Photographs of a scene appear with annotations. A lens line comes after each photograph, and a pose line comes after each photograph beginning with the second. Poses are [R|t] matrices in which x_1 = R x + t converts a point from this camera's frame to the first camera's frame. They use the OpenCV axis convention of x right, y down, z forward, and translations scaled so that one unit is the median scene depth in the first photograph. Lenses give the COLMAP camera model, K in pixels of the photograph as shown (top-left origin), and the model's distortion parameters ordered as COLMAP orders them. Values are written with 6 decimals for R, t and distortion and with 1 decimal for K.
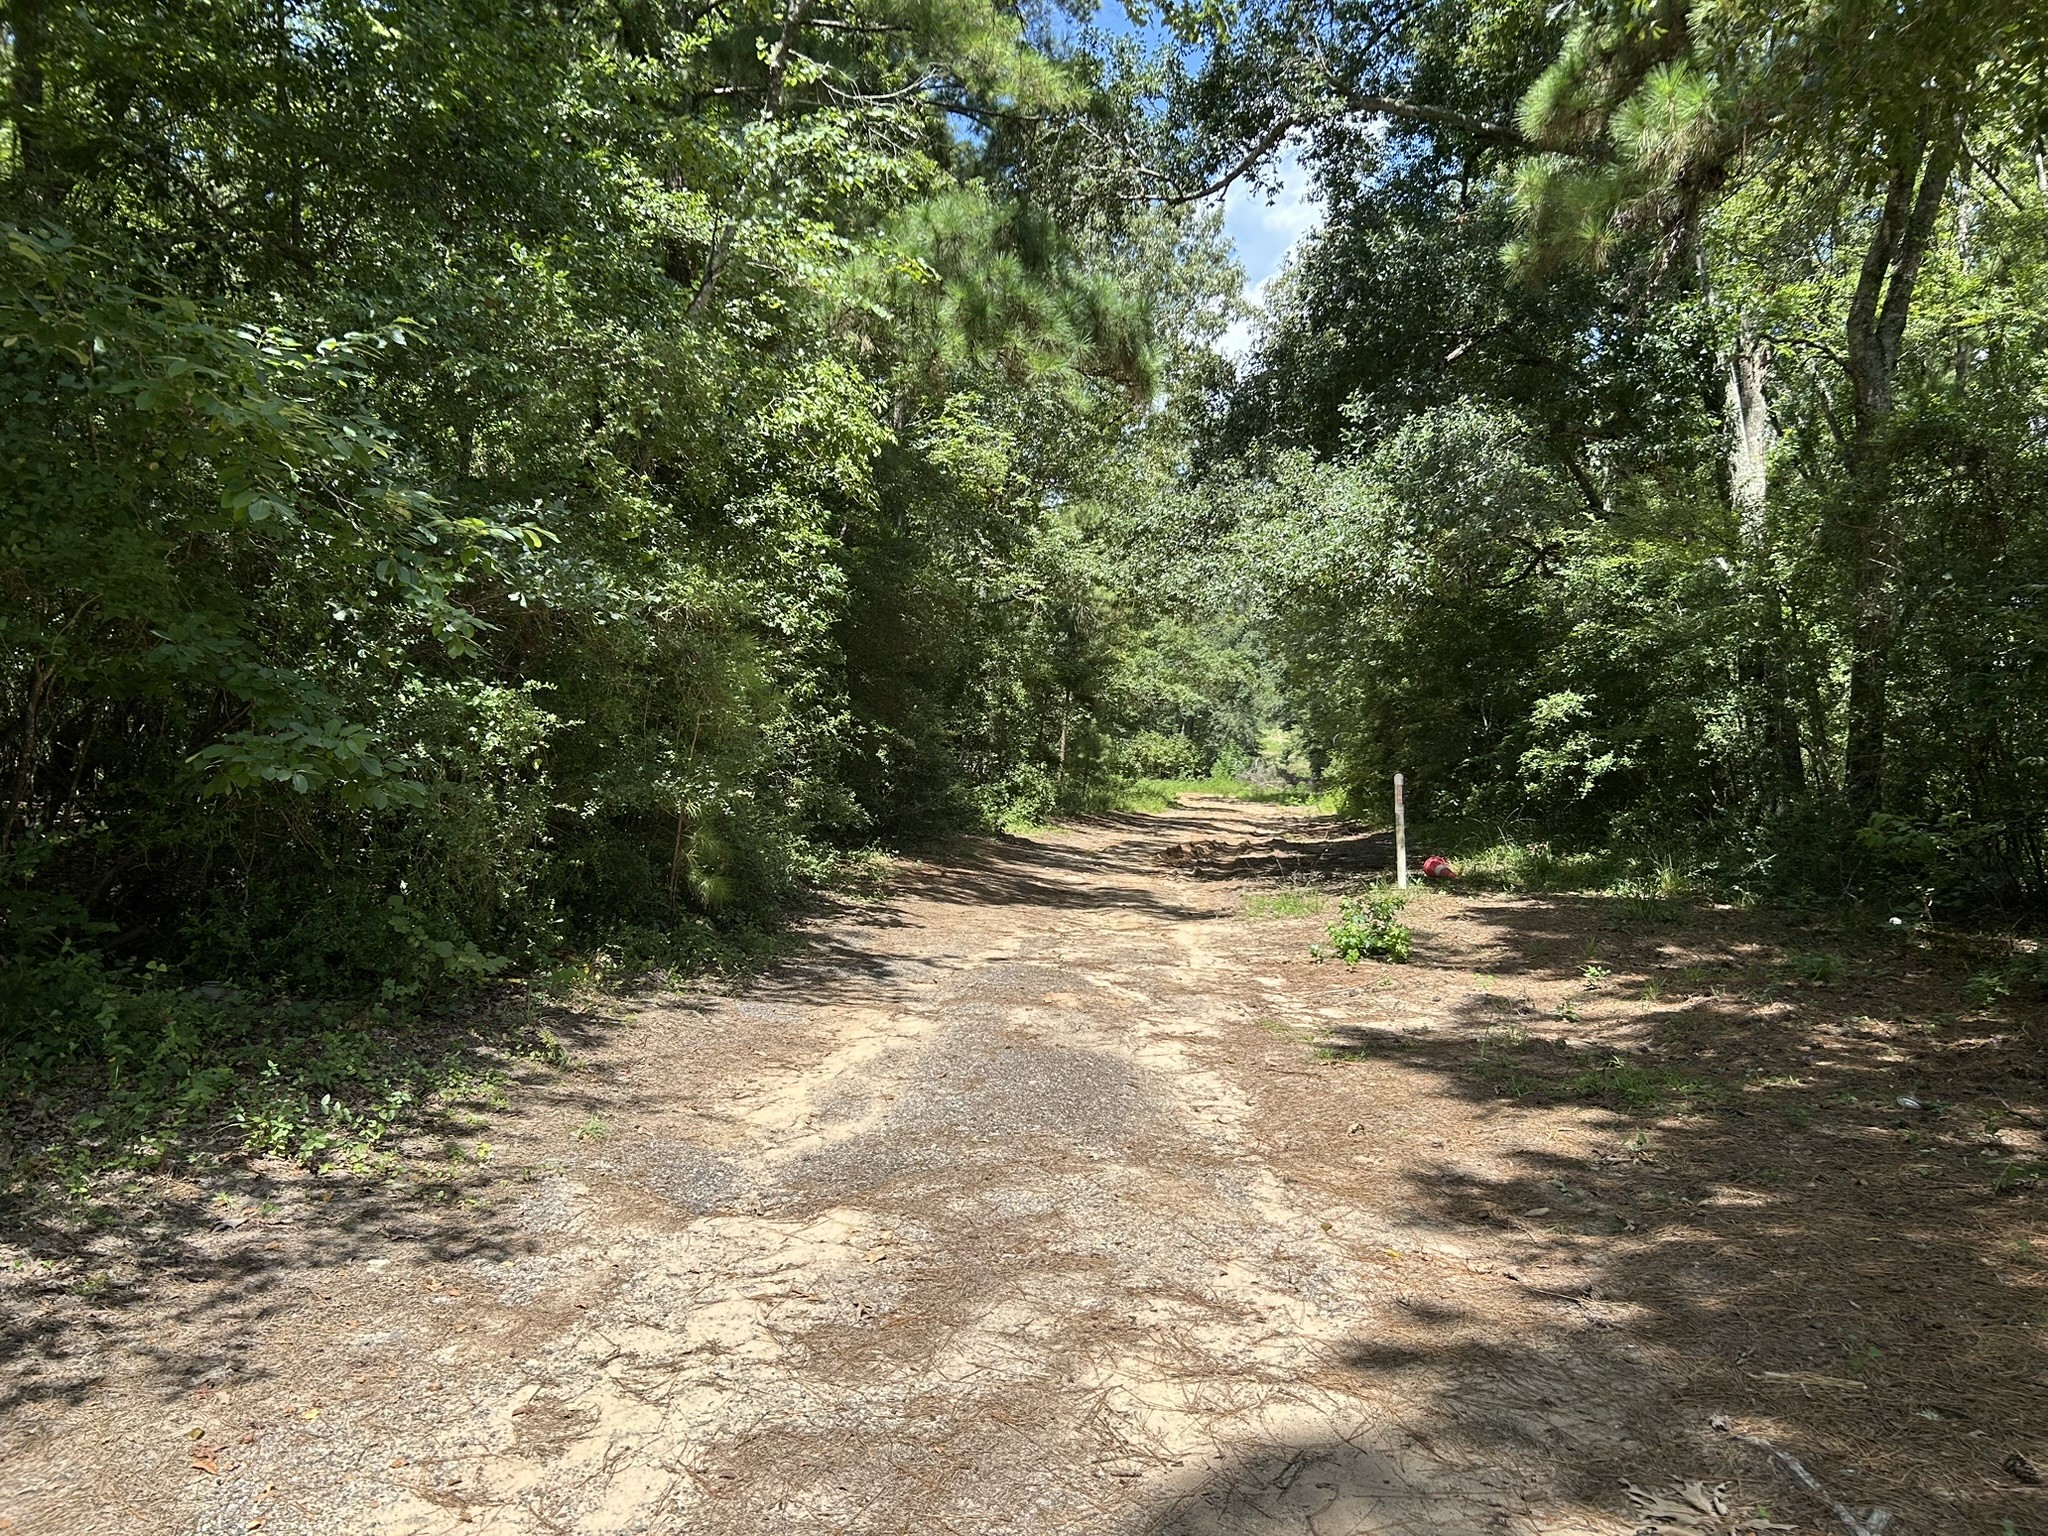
lens RADIAL K [[1534.9, 0, 1022.5], [0, 1534.9, 767.8], [0, 0, 1]] dist [0.053624, -0.061344]
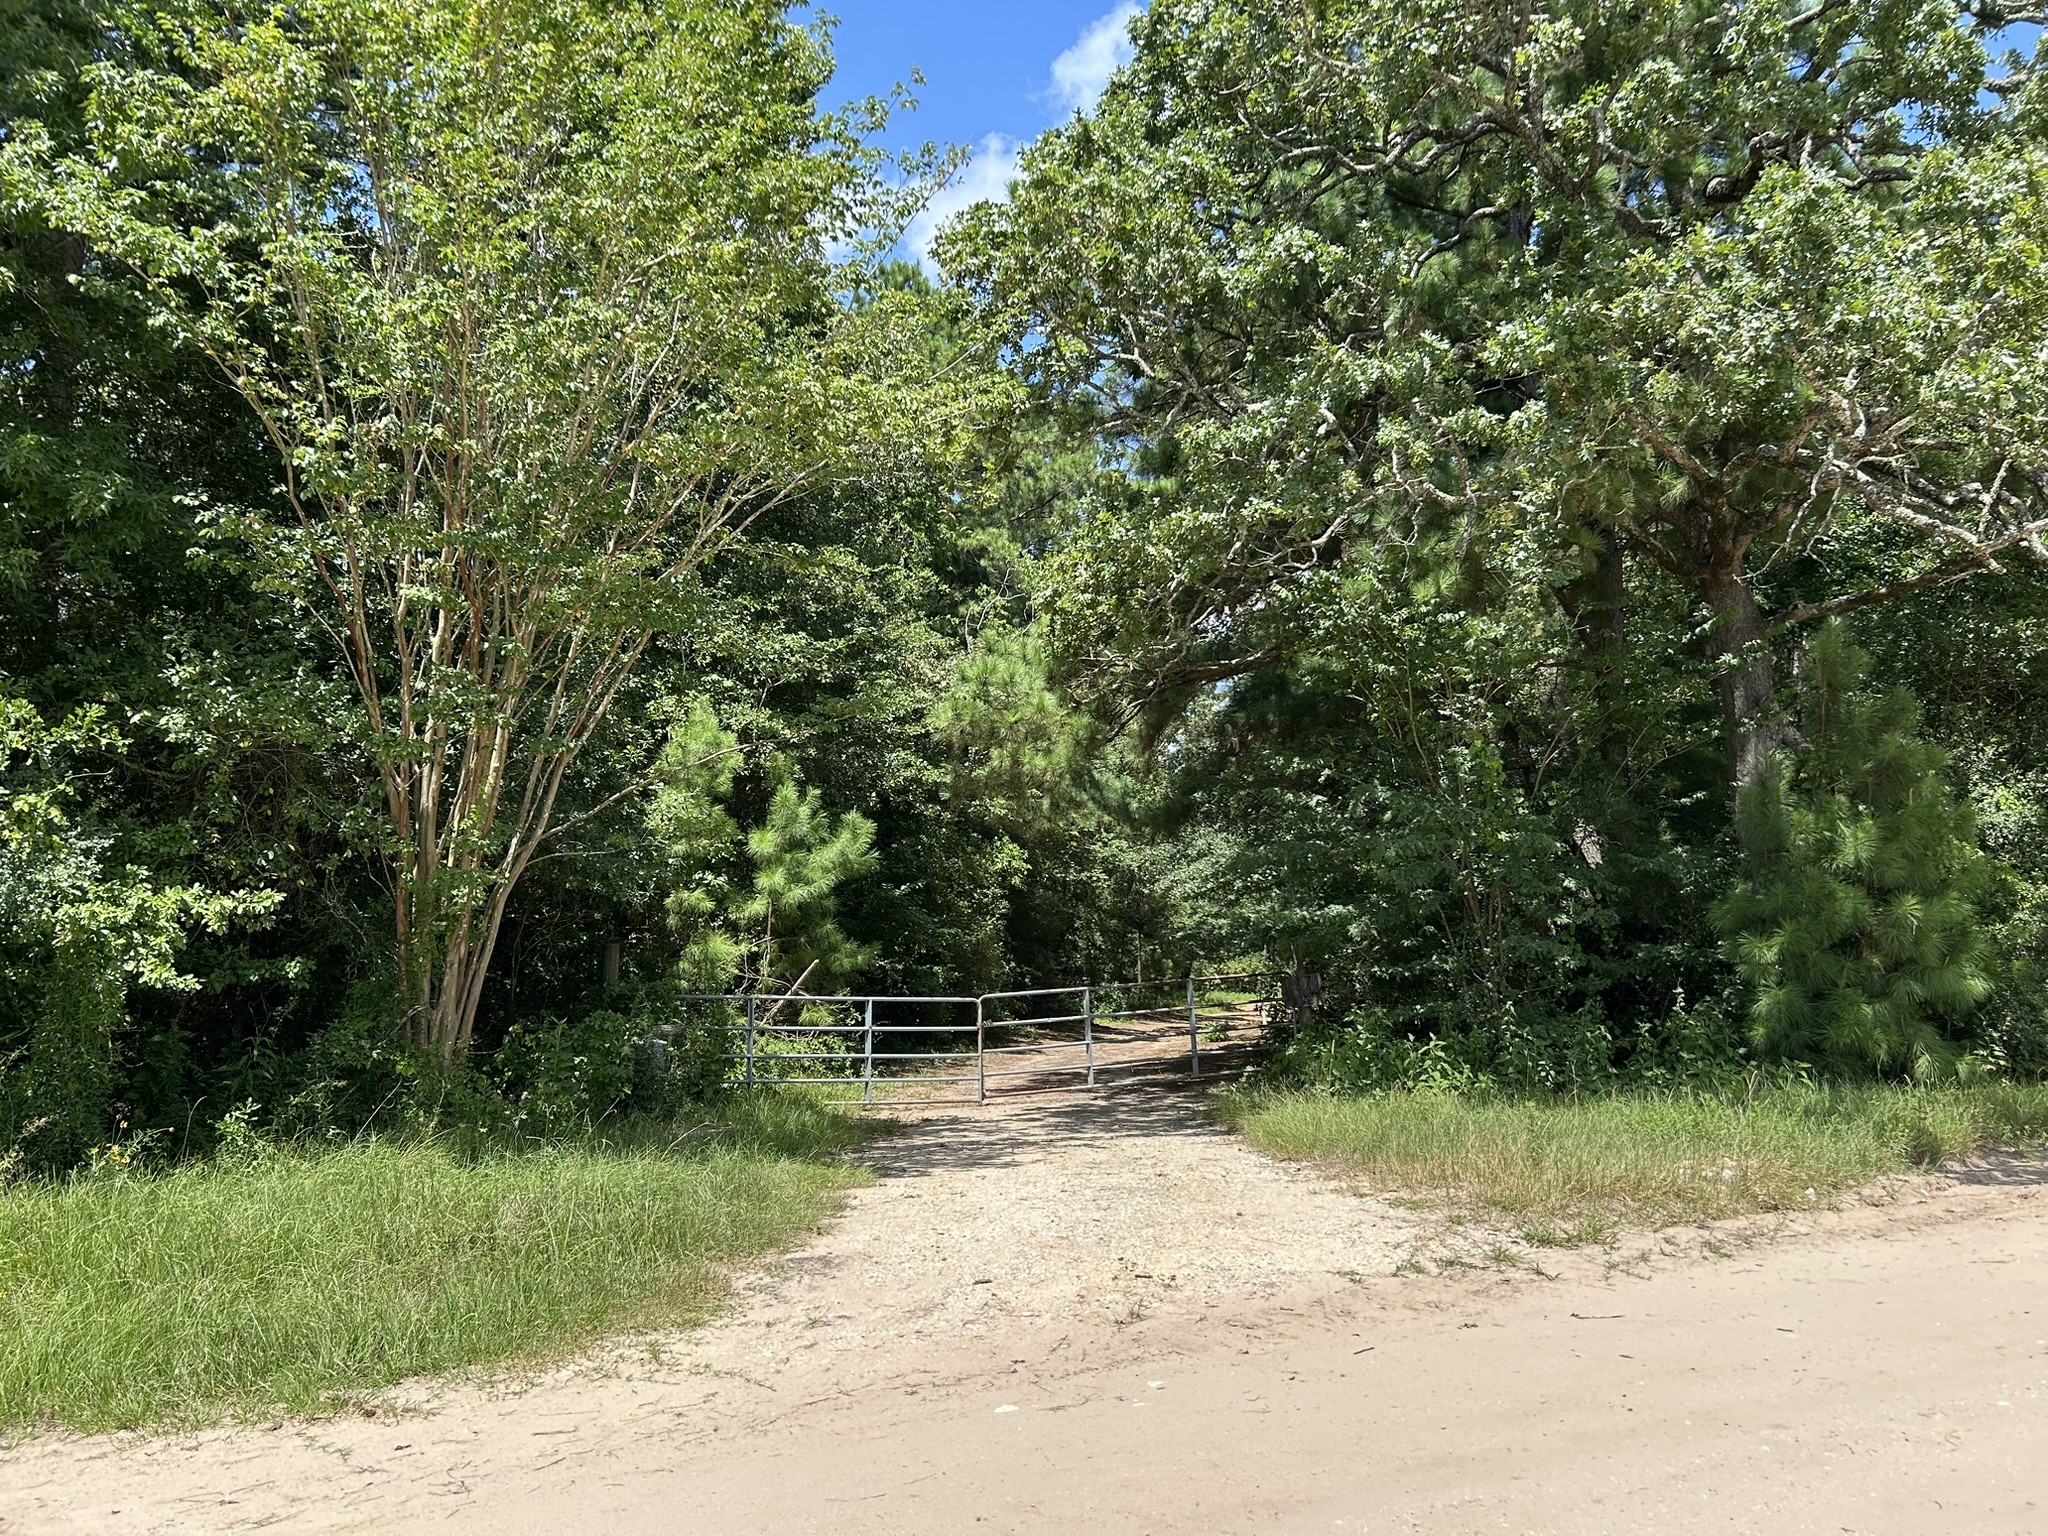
lens RADIAL K [[1534.9, 0, 1023.9], [0, 1534.9, 768.4], [0, 0, 1]] dist [0.053624, -0.061344]
pose [[0.996224, -0.055169, -0.067038, 0.041366], [0.044742, 0.987953, -0.148144, 0.011618], [0.074403, 0.144585, 0.986691, -0.713556]]
